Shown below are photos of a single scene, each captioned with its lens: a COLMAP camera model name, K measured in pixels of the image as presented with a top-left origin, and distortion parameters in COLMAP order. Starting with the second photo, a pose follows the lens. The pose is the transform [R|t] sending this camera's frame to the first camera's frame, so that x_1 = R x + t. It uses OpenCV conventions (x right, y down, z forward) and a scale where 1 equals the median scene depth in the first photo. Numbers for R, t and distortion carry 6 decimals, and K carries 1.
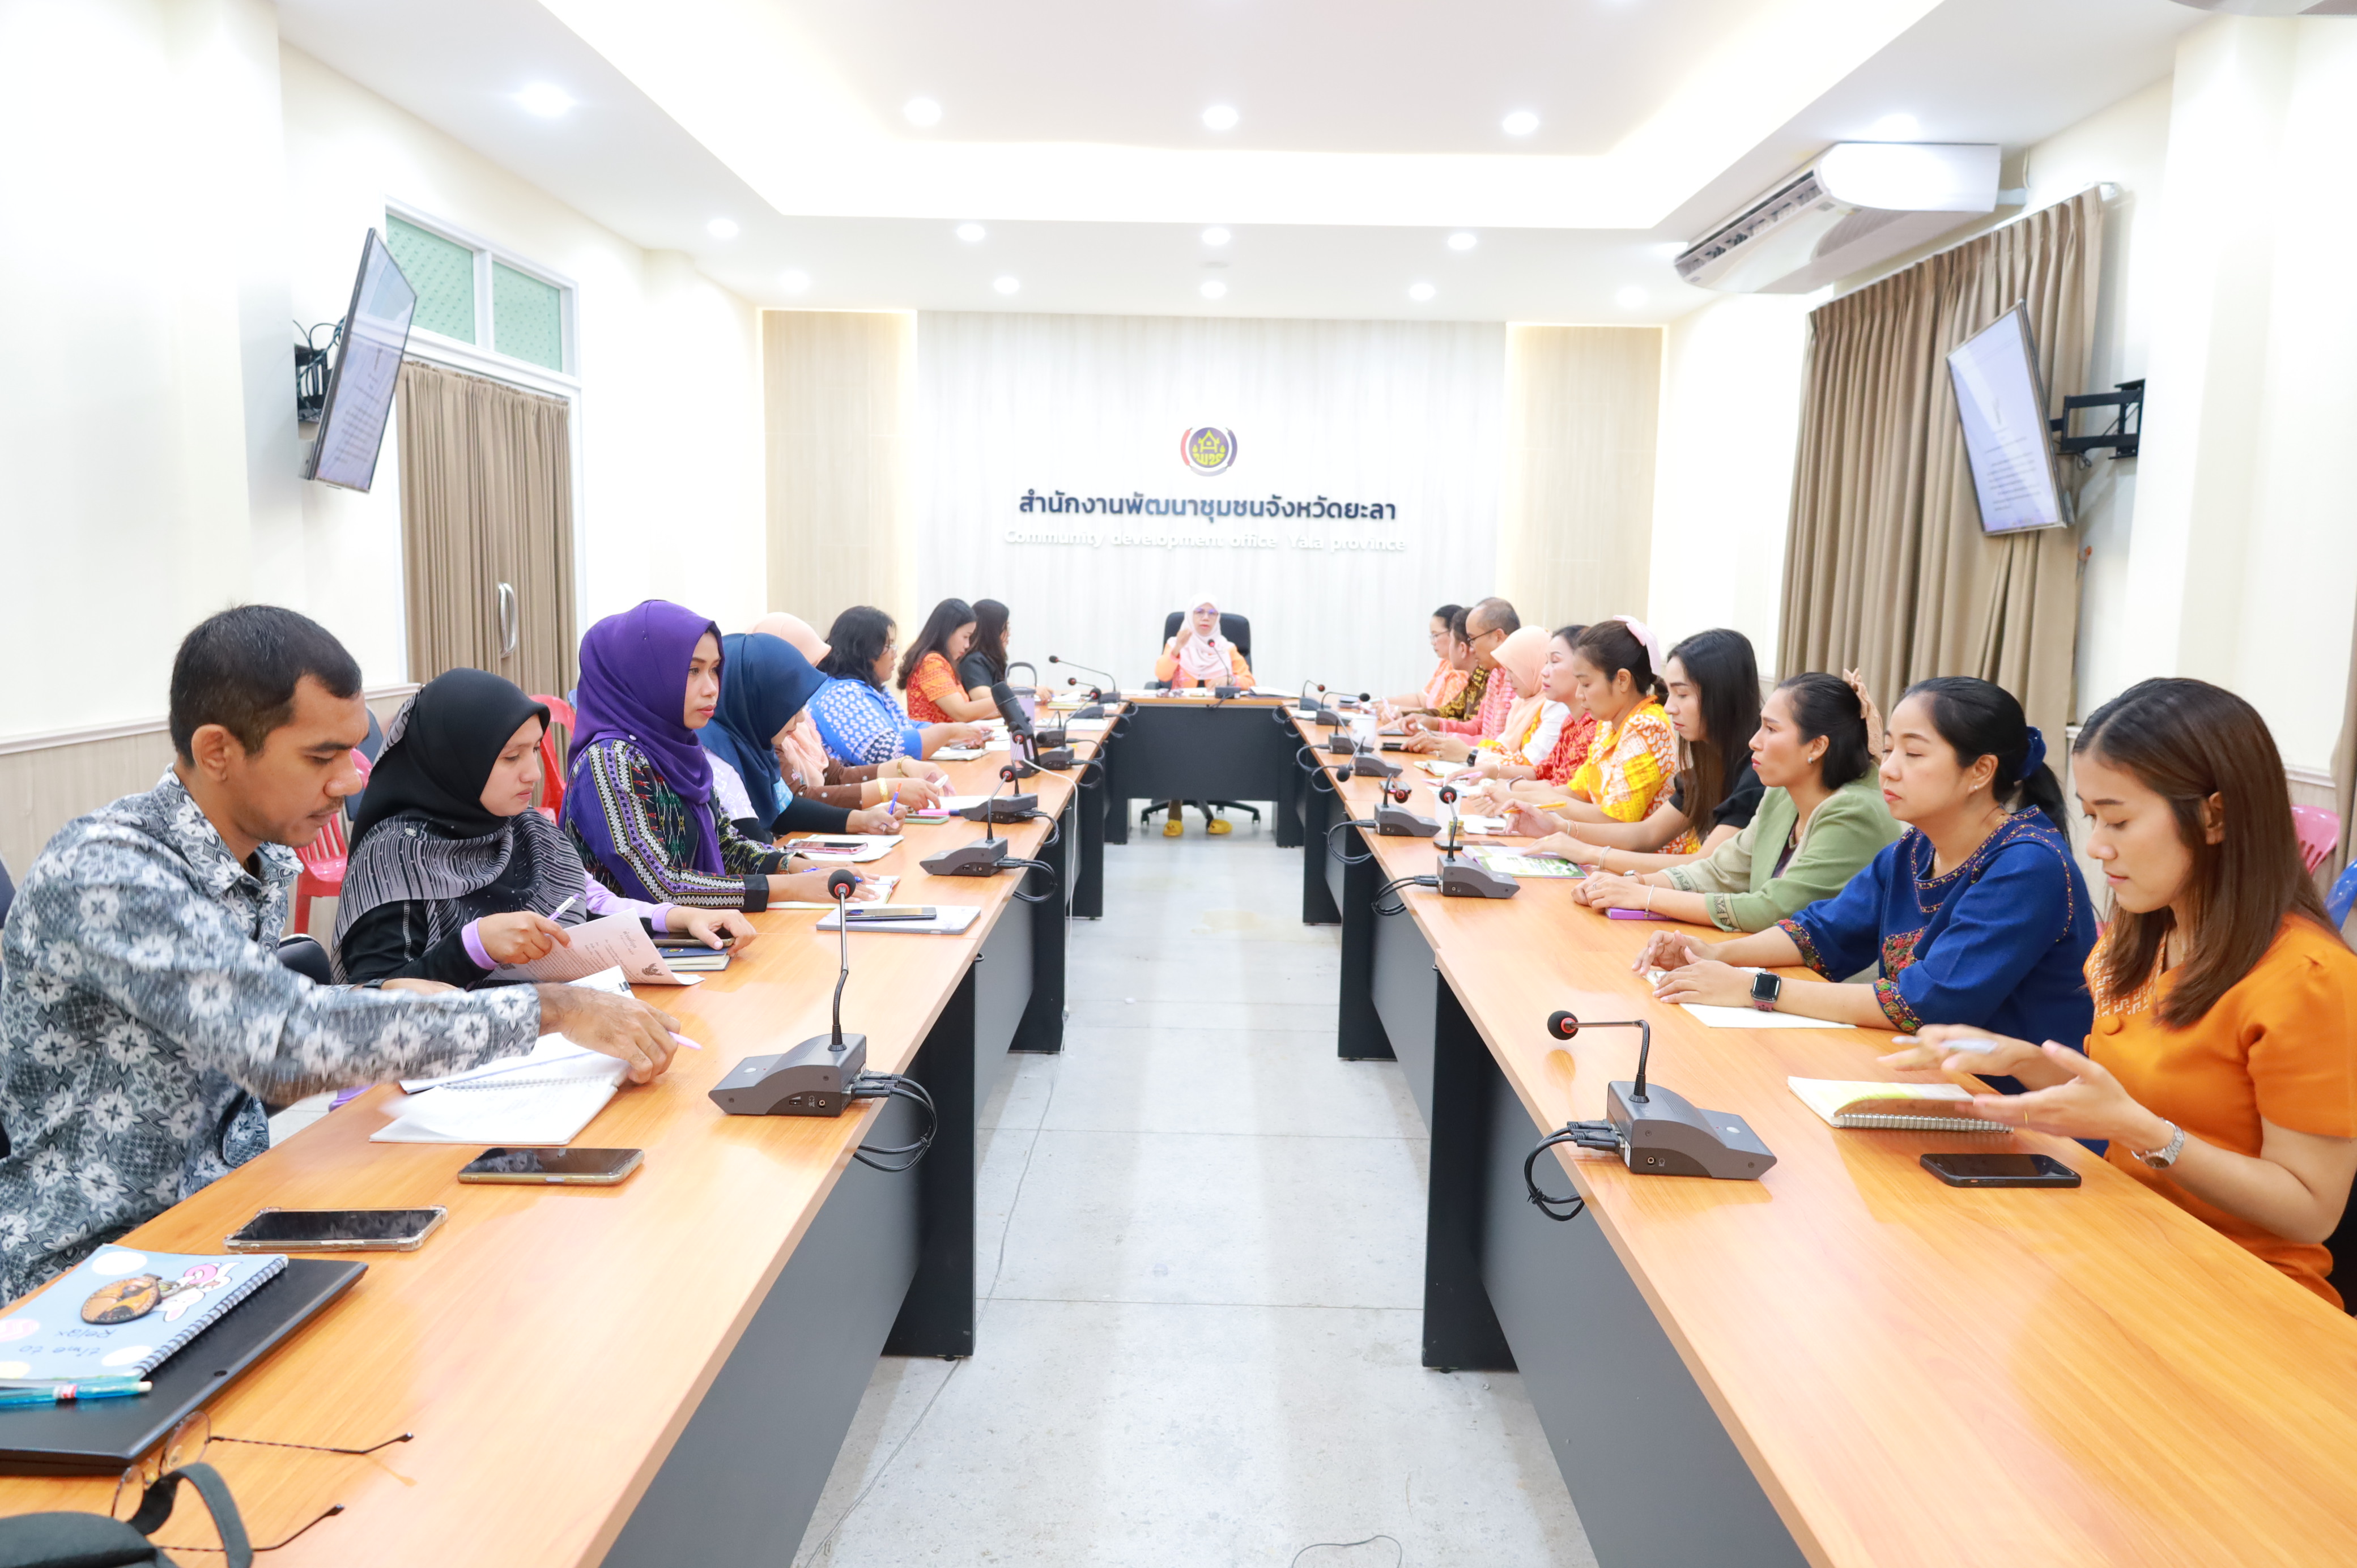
lens RADIAL K [[1623.1, 0, 1178.5], [0, 1623.1, 784.0], [0, 0, 1]] dist [0.004148, 0.004596]
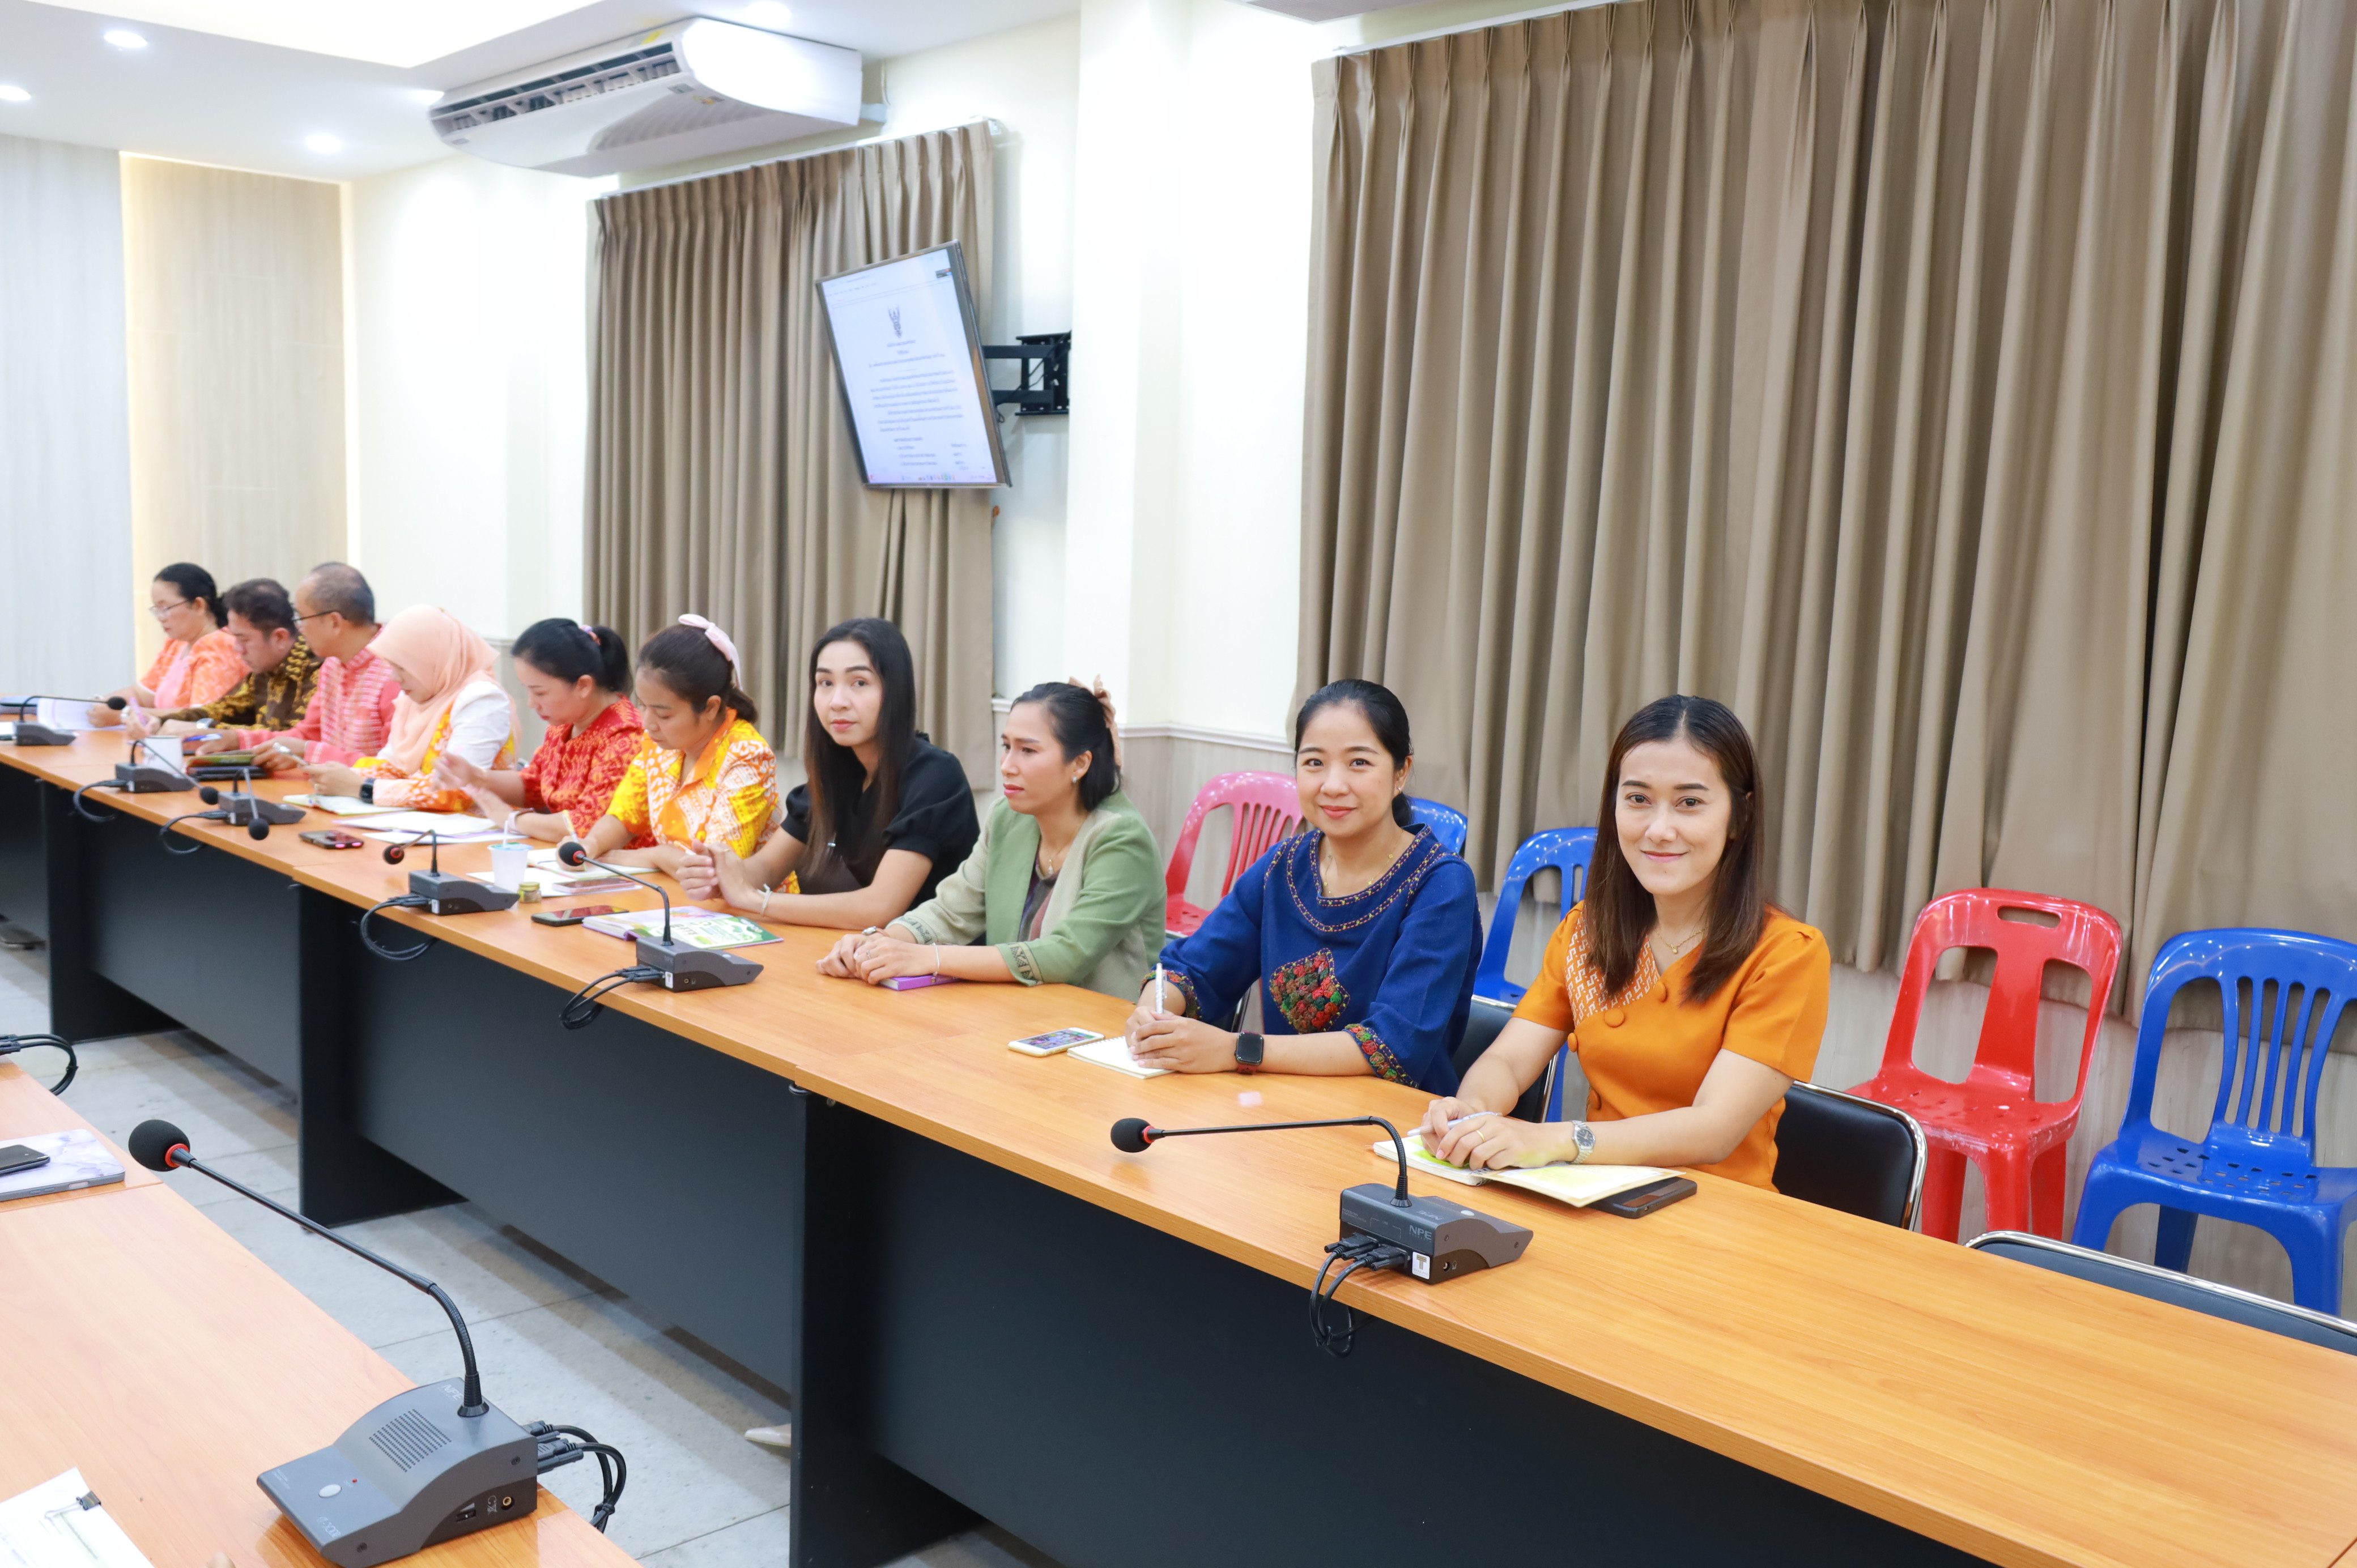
lens RADIAL K [[2041.4, 0, 1178.5], [0, 2041.4, 784.0], [0, 0, 1]] dist [0.000833, -0.002445]
pose [[0.718554, -0.079672, 0.690893, -0.151348], [0.068476, 0.996694, 0.043718, -0.025630], [-0.692092, 0.015896, 0.721634, 0.067545]]
